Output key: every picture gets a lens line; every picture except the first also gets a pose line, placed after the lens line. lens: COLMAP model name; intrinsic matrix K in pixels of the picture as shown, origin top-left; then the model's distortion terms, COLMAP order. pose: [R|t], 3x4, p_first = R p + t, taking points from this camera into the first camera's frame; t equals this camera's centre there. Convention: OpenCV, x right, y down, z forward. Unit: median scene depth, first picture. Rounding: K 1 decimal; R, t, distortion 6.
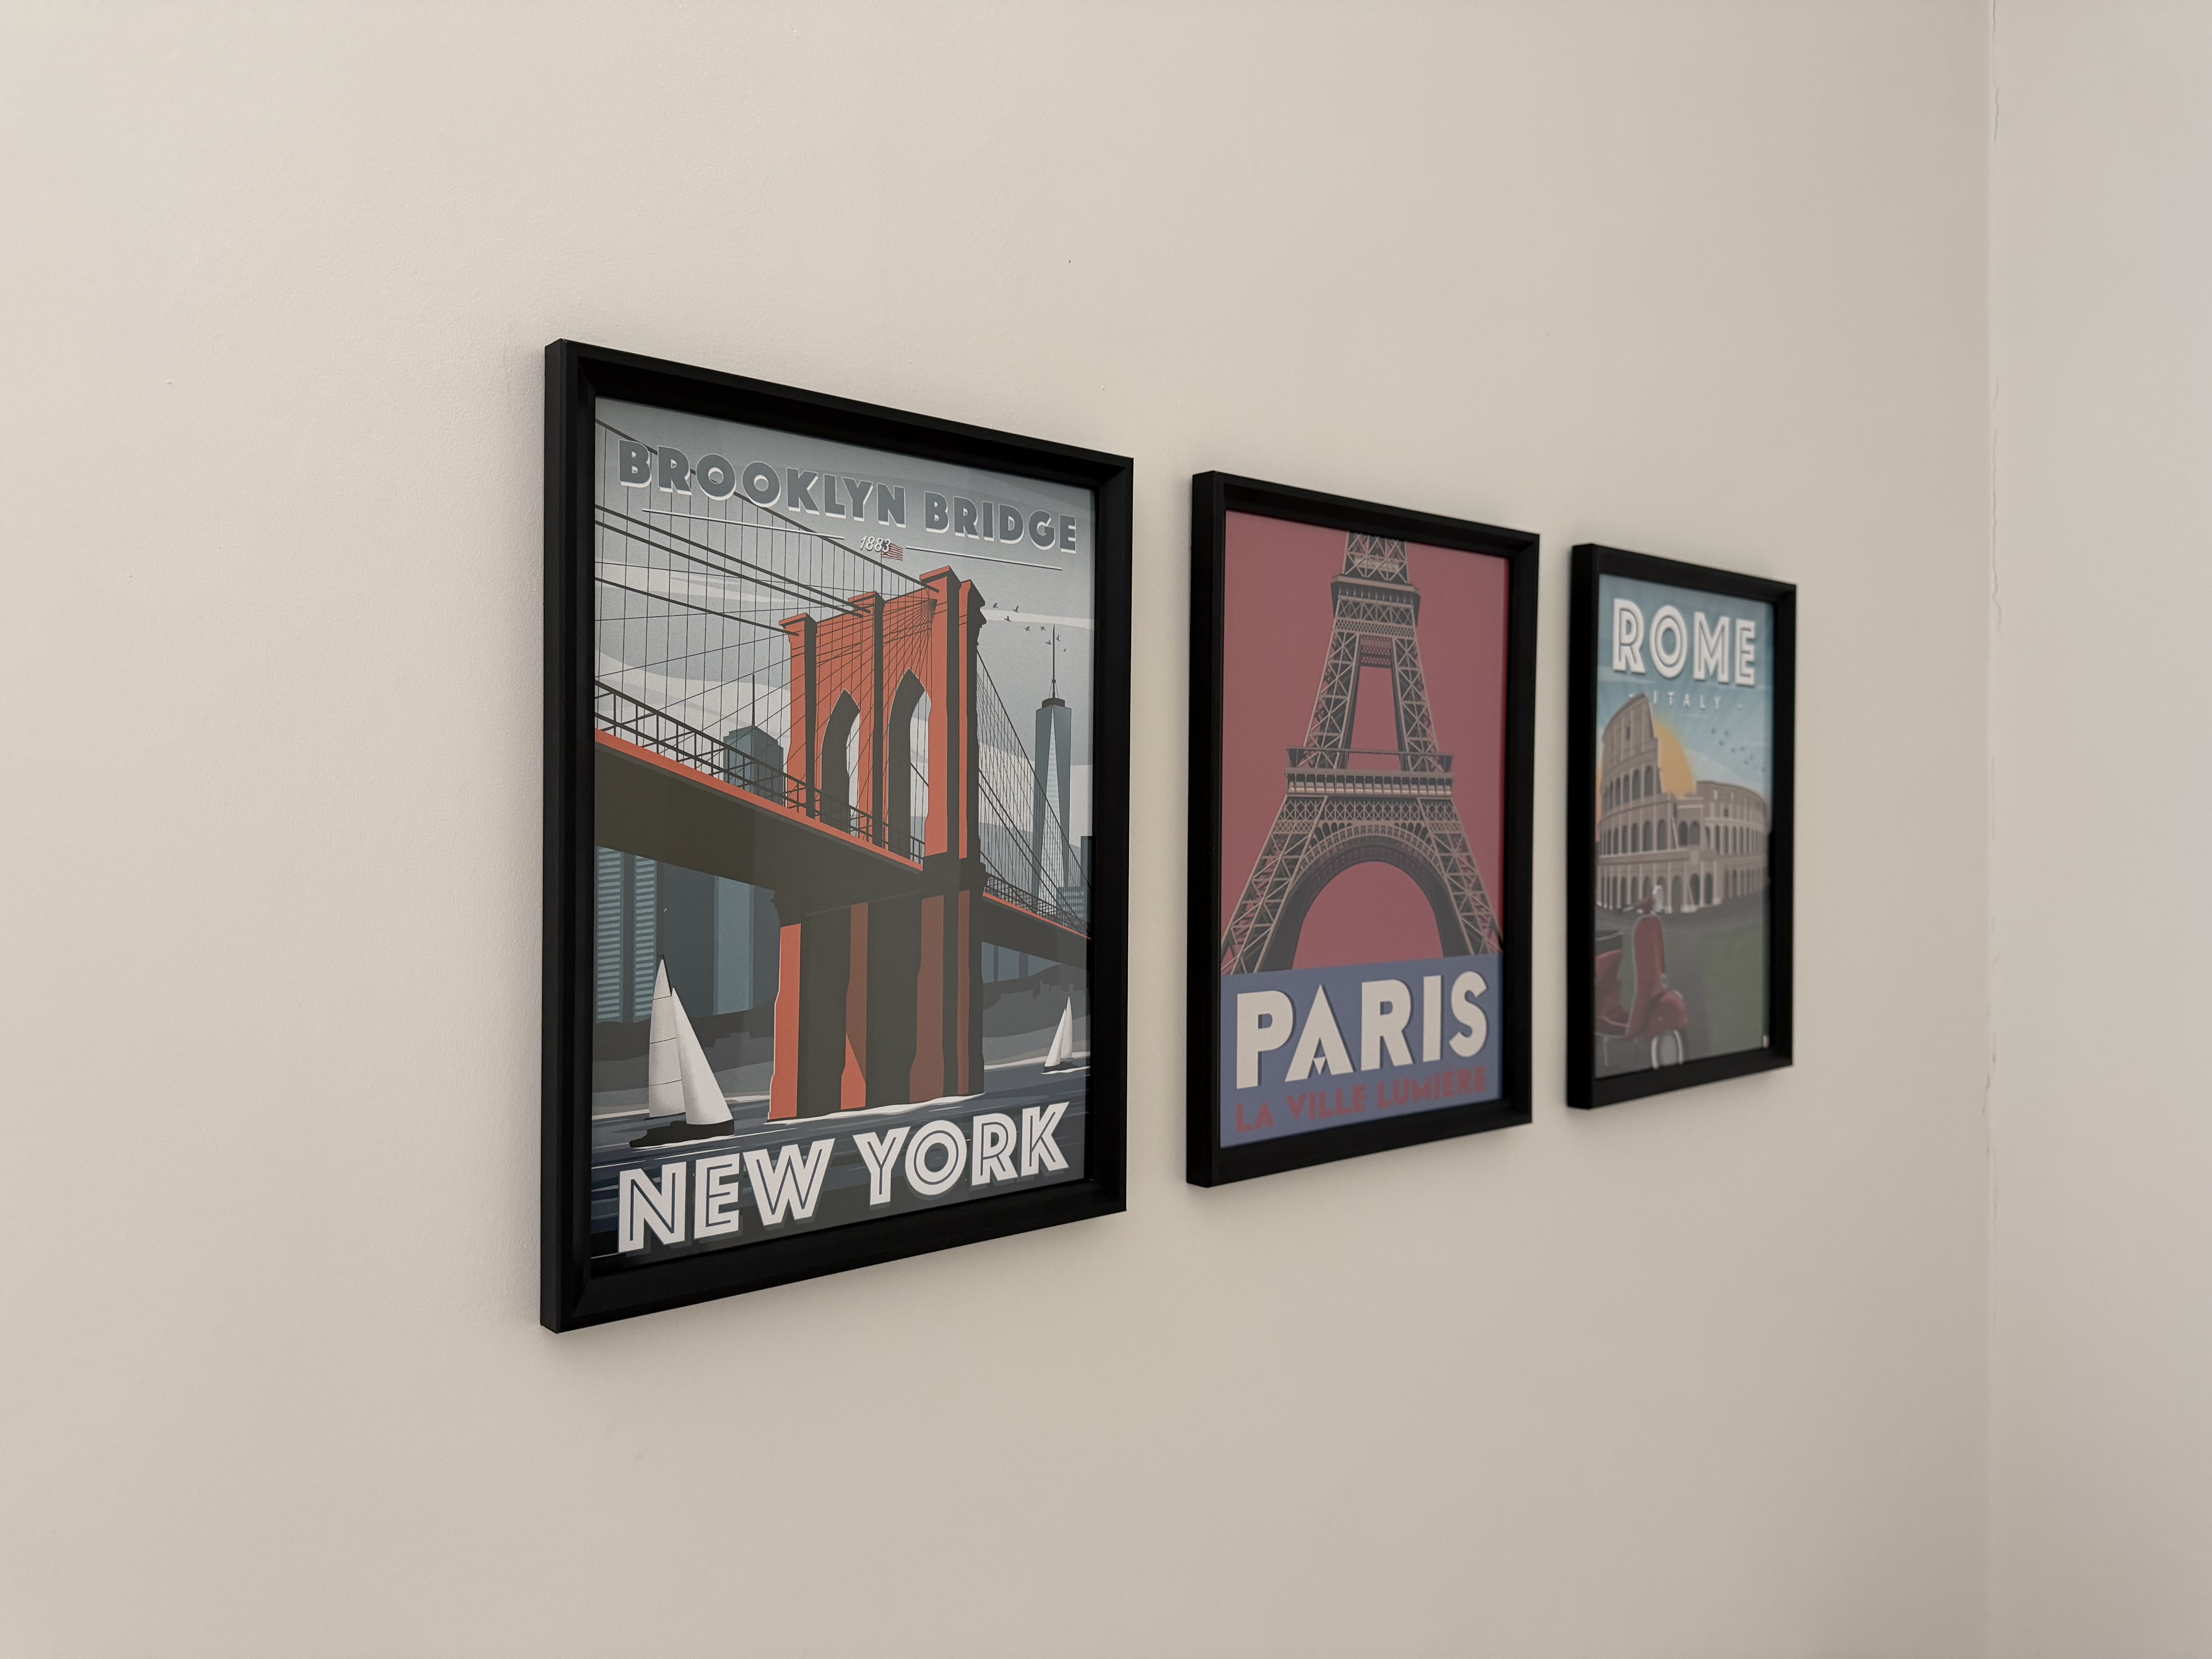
lens RADIAL K [[1541.9, 0, 1094.7], [0, 1541.9, 840.8], [0, 0, 1]] dist [0.080135, -0.007563]
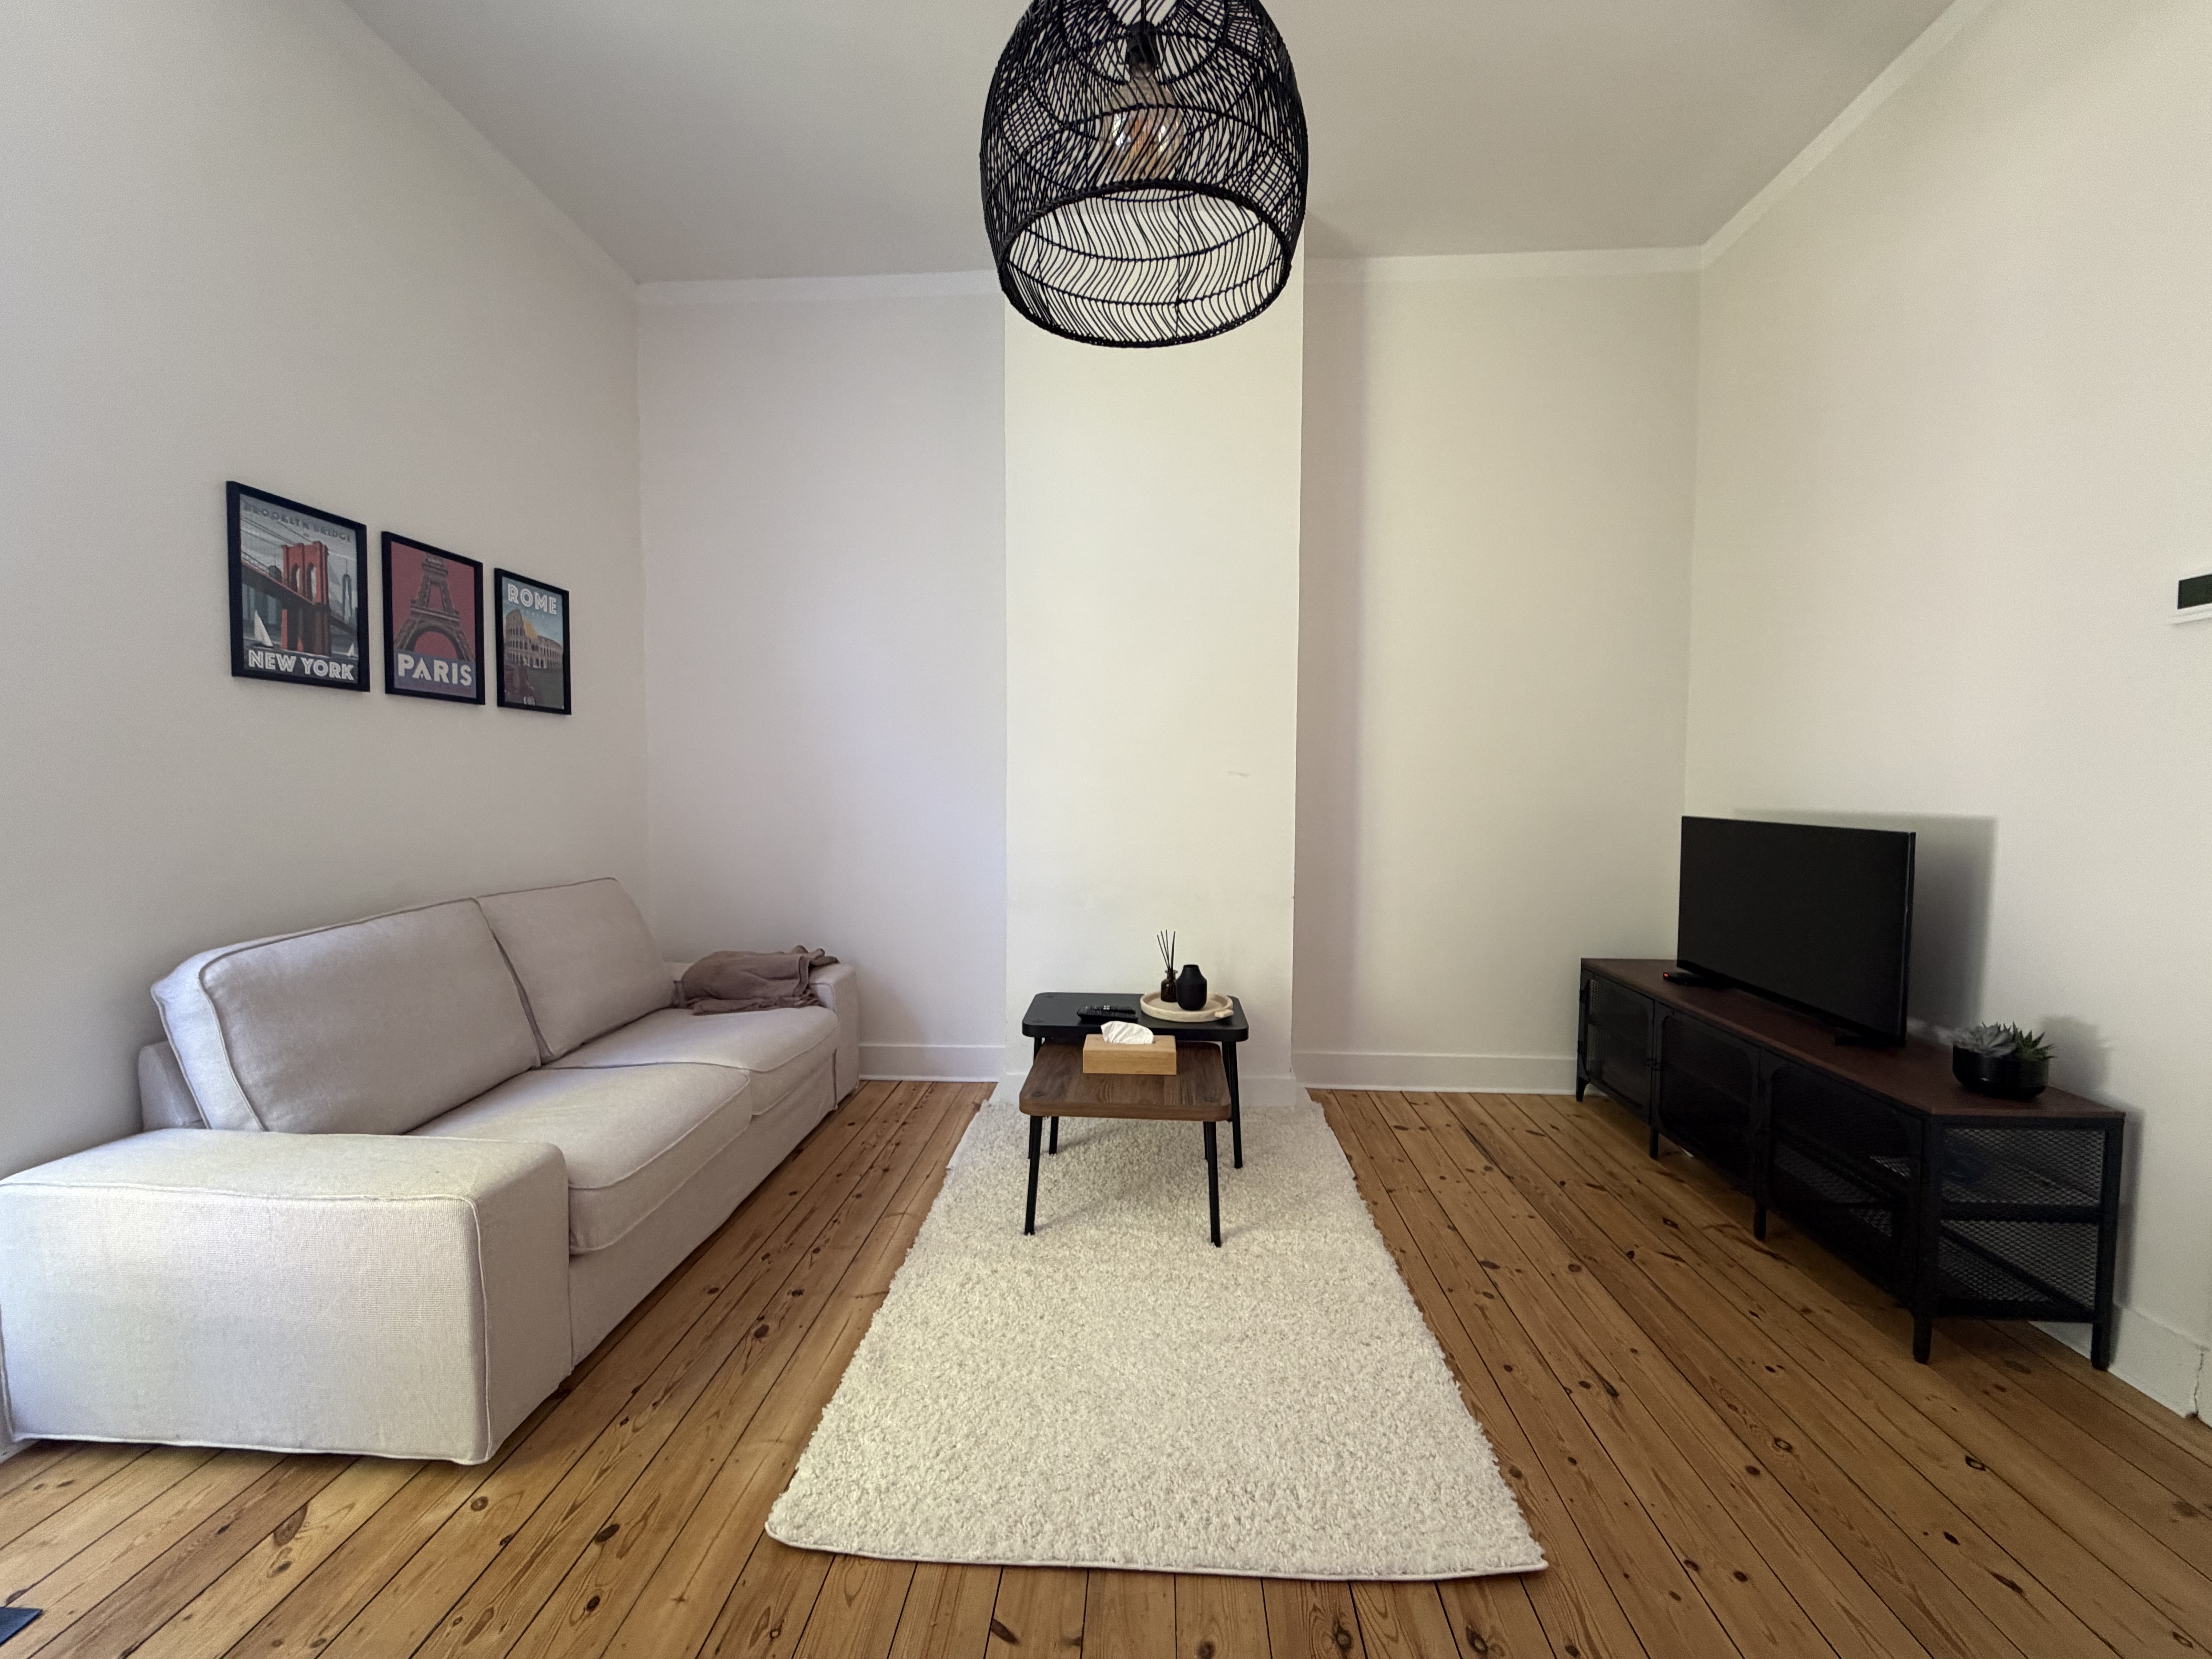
lens RADIAL K [[863.0, 0, 1109.0], [0, 863.0, 844.6], [0, 0, 1]] dist [-0.002180, -0.000330]
pose [[0.680384, -0.035353, 0.732003, -0.373892], [-0.014918, 0.997961, 0.062063, 0.497628], [-0.732704, -0.053147, 0.678469, -2.356992]]
